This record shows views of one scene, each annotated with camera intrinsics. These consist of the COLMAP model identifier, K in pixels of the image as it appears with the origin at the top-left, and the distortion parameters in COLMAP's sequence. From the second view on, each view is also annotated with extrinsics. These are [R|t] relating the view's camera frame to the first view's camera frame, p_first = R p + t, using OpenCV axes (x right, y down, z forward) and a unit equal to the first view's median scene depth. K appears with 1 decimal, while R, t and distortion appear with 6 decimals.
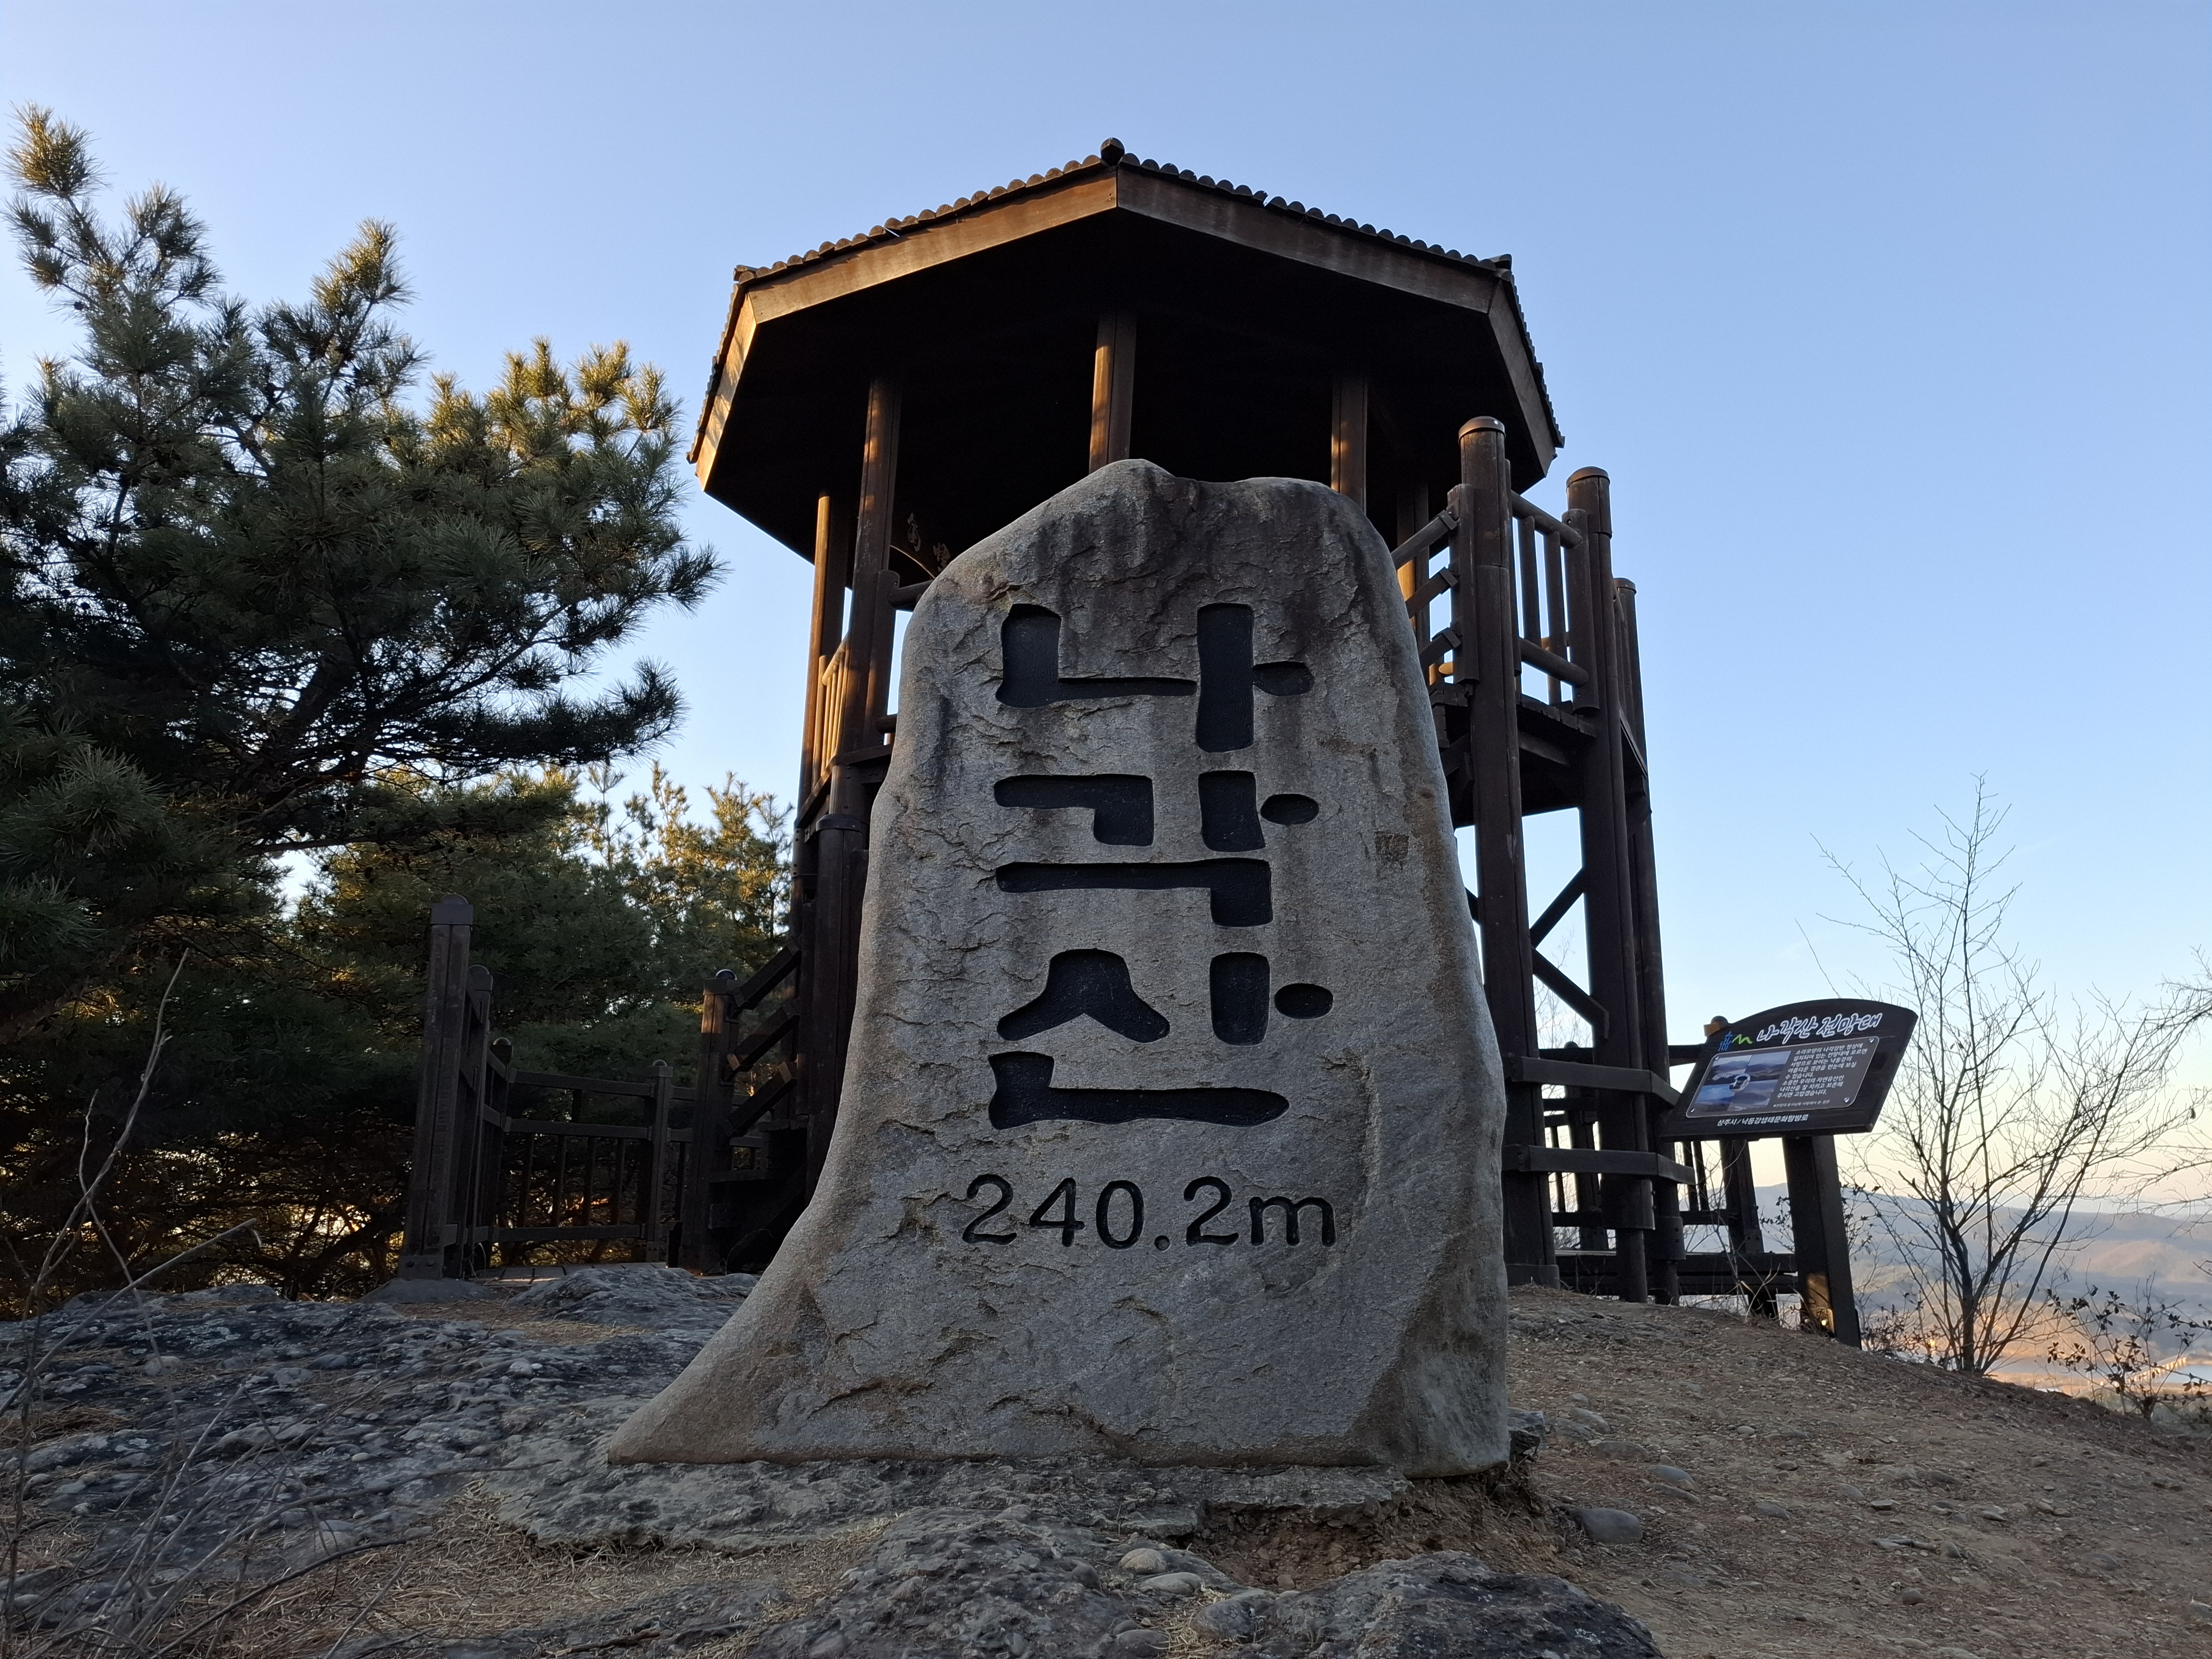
lens RADIAL K [[1642.9, 0, 1098.8], [0, 1642.9, 867.6], [0, 0, 1]] dist [0.238770, -0.324318]
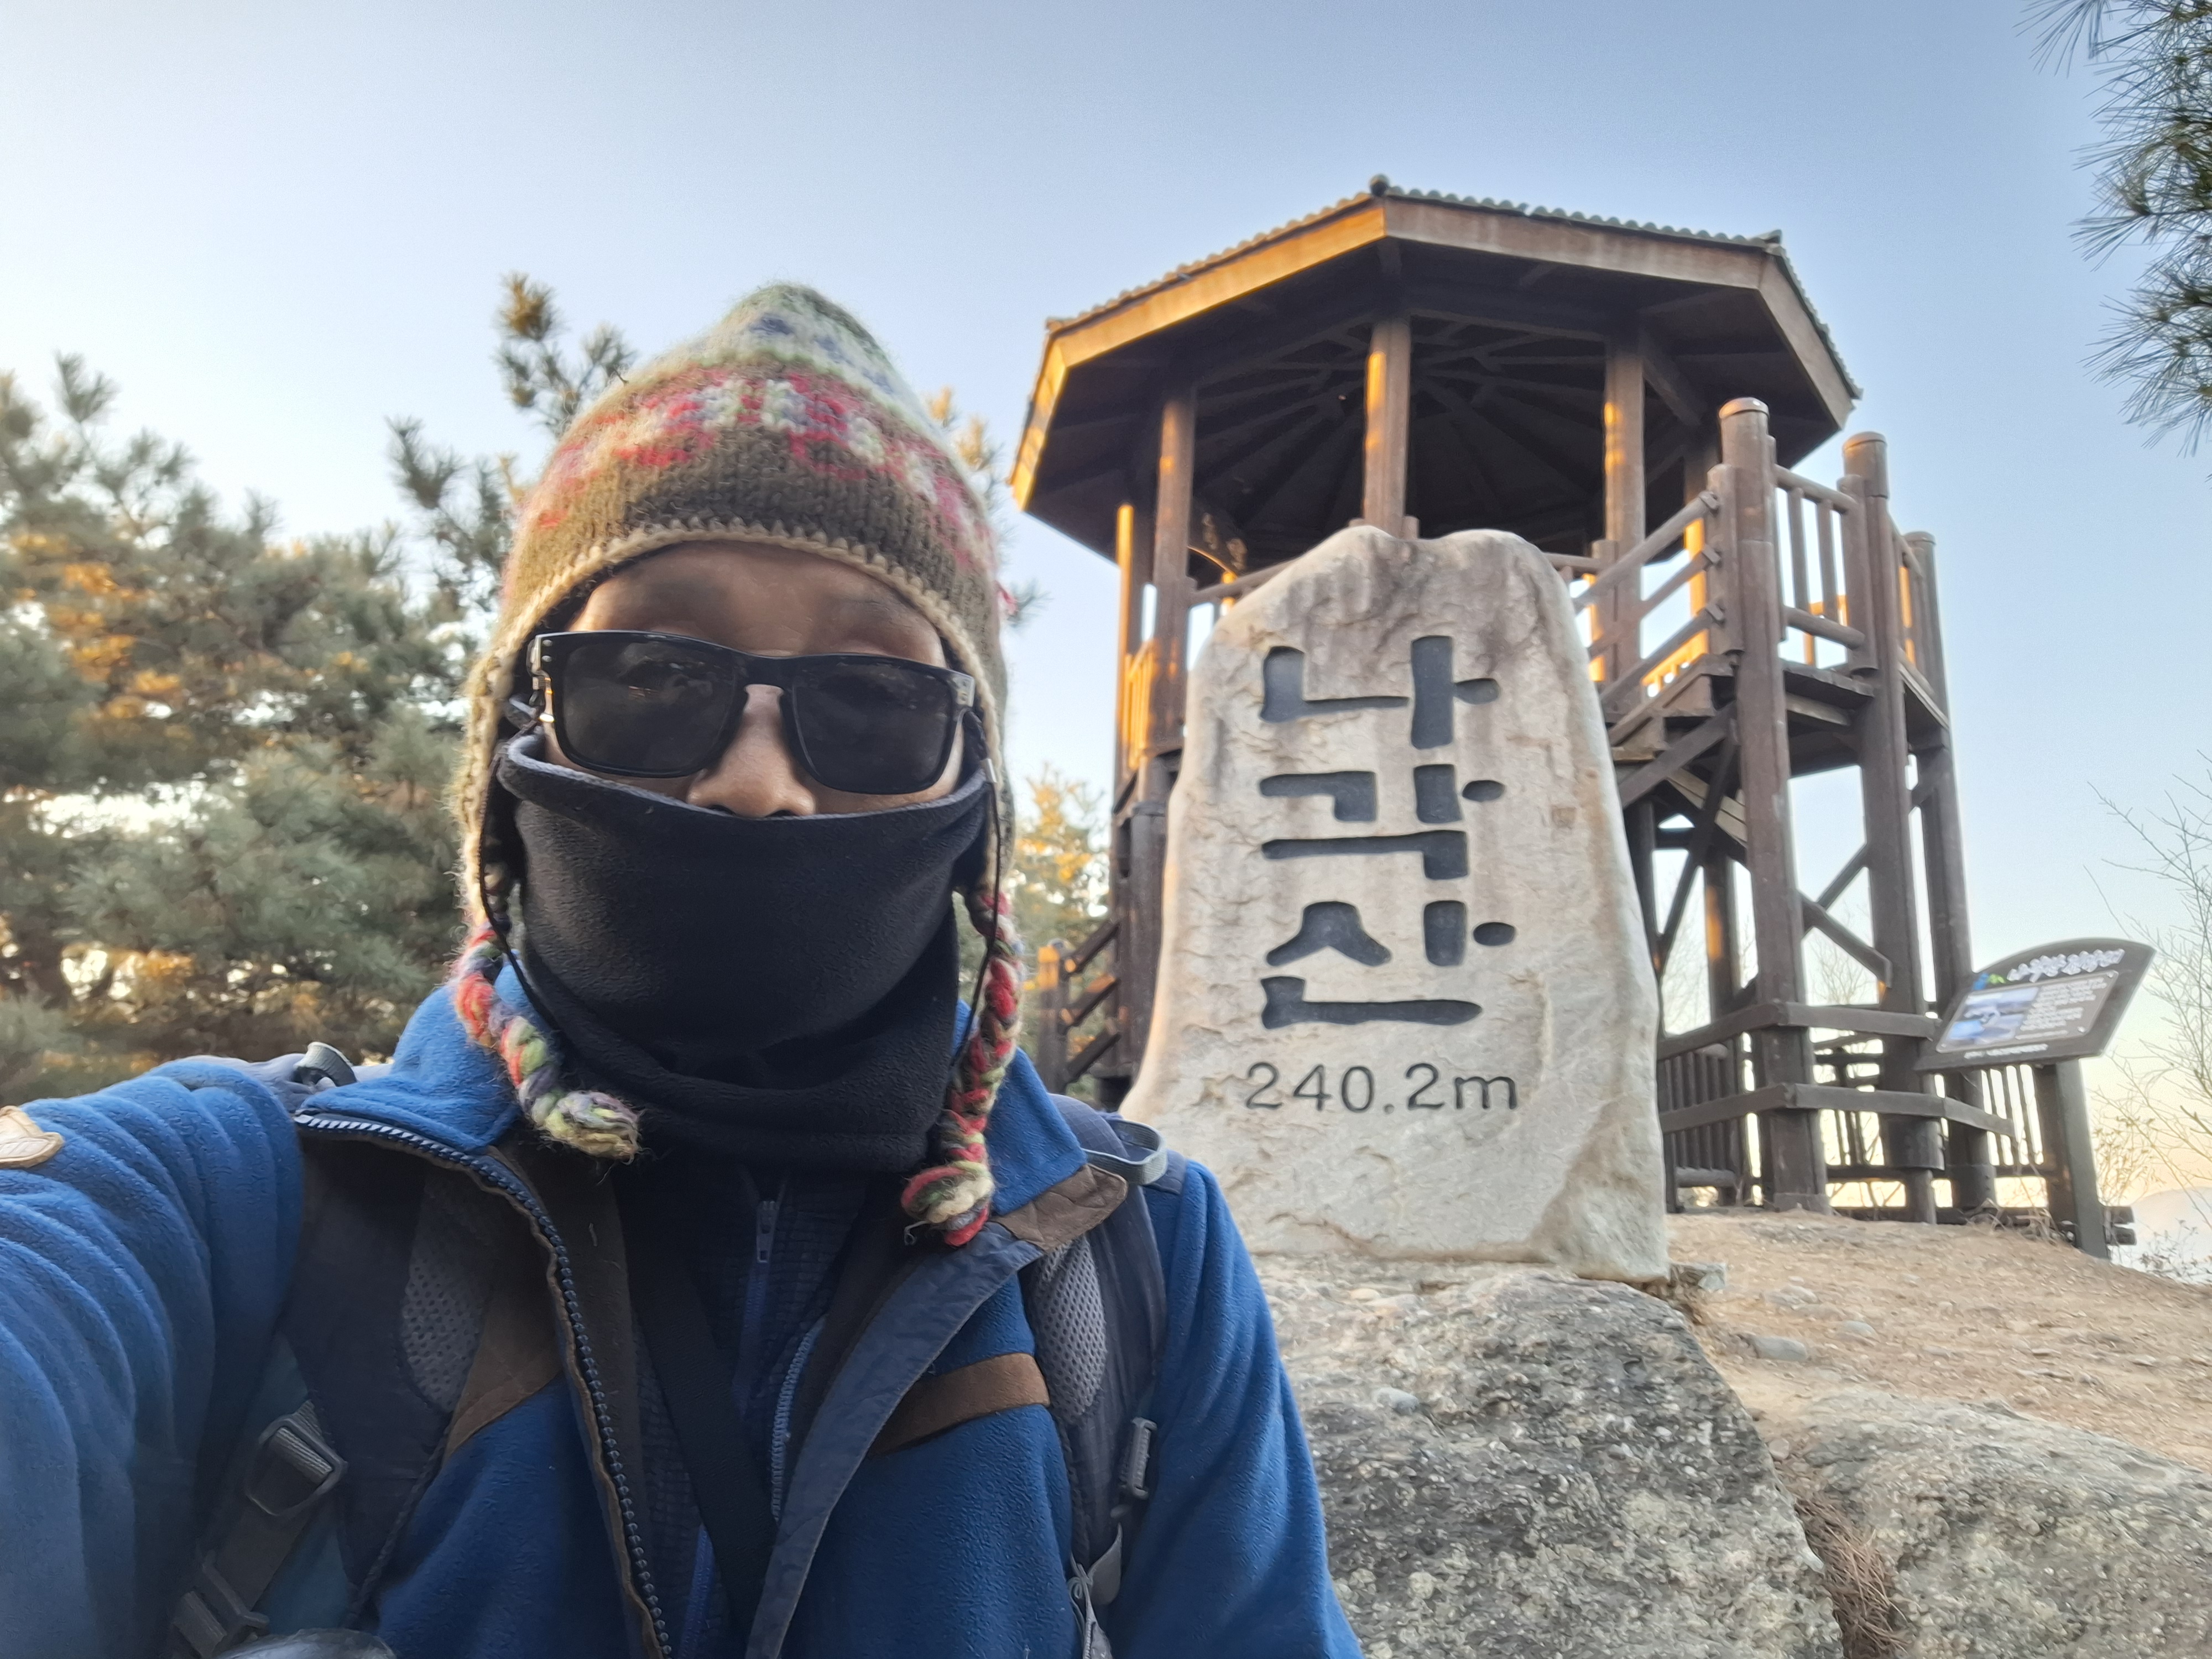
lens RADIAL K [[1609.6, 0, 1106.0], [0, 1609.6, 829.5], [0, 0, 1]] dist [-0.001232, -0.000760]
pose [[0.982692, -0.036530, -0.181610, 0.050698], [0.034787, 0.999313, -0.012778, 0.001720], [0.181952, 0.006239, 0.983288, -0.314911]]
